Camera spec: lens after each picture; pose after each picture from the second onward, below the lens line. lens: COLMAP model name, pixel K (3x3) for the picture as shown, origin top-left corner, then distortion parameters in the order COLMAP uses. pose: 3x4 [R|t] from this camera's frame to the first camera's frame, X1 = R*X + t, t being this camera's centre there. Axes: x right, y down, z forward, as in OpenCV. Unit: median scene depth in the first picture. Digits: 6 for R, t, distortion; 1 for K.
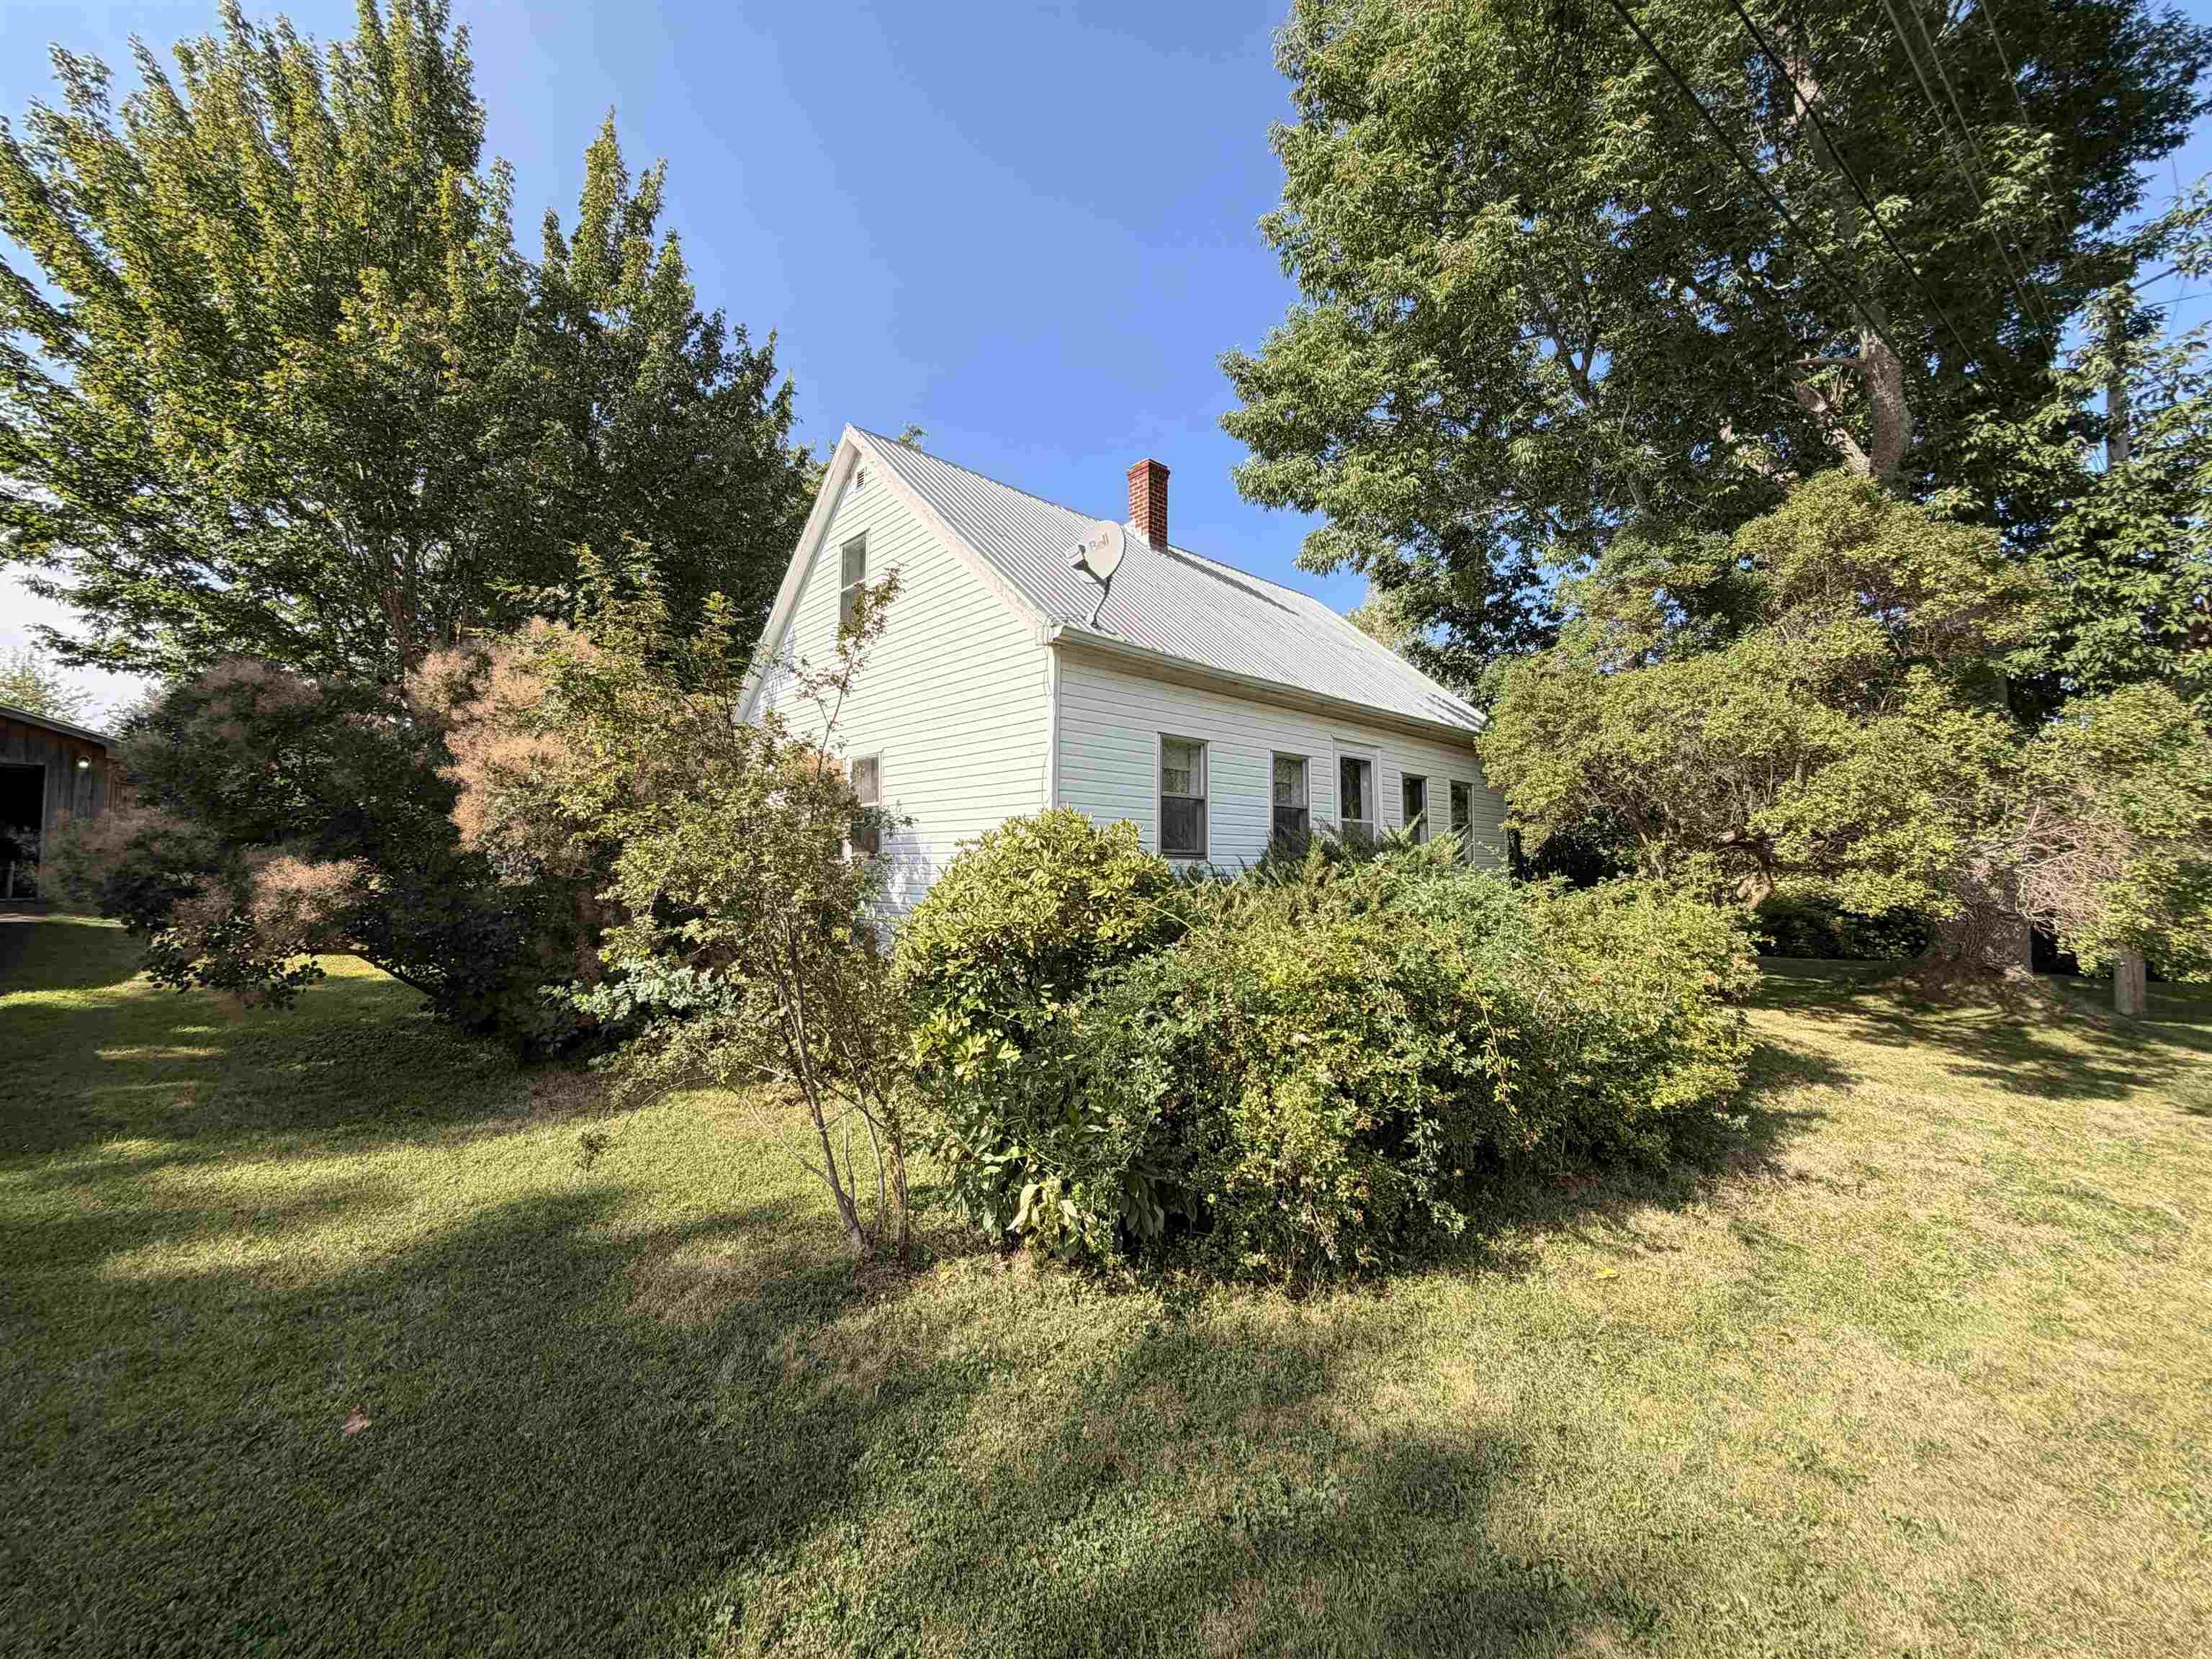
lens RADIAL K [[877.8, 0, 1104.4], [0, 877.8, 834.5], [0, 0, 1]] dist [0.000043, -0.000023]
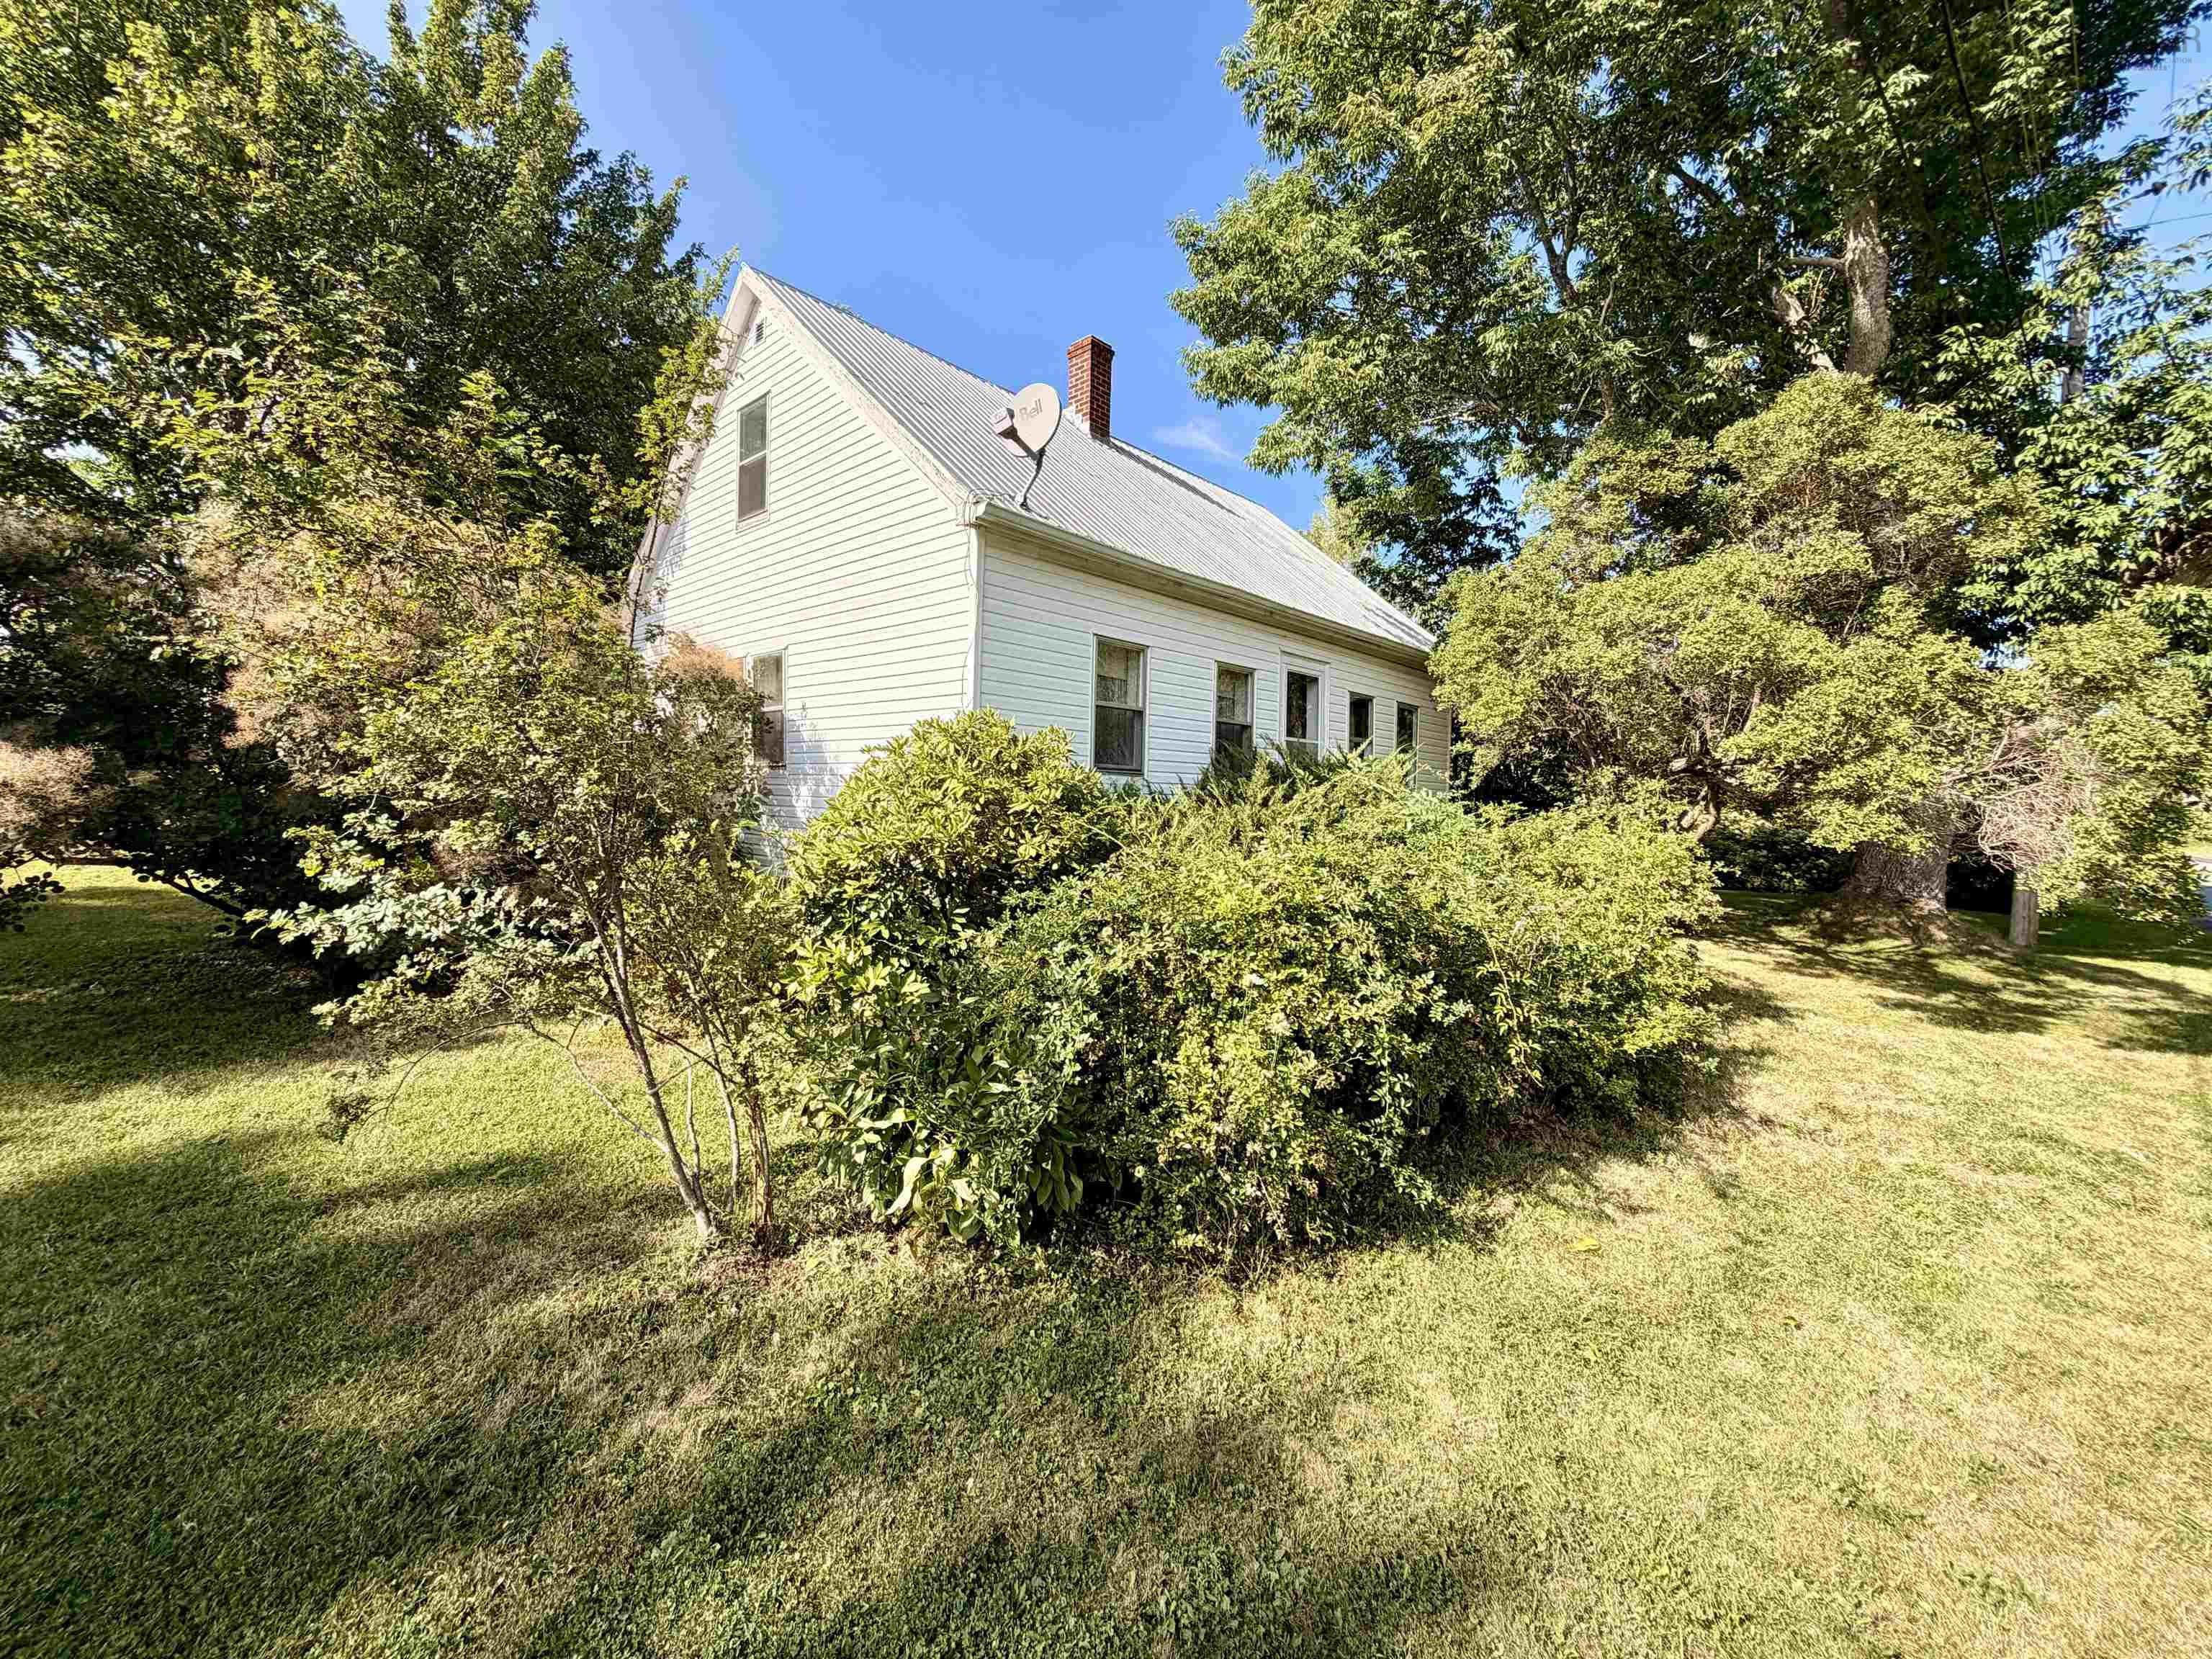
lens RADIAL K [[877.8, 0, 1104.4], [0, 877.8, 834.5], [0, 0, 1]] dist [0.000043, -0.000023]
pose [[0.997182, 0.016230, 0.073250, 0.011203], [-0.022484, 0.996095, 0.085382, 0.014721], [-0.071578, -0.086788, 0.993652, 0.101090]]
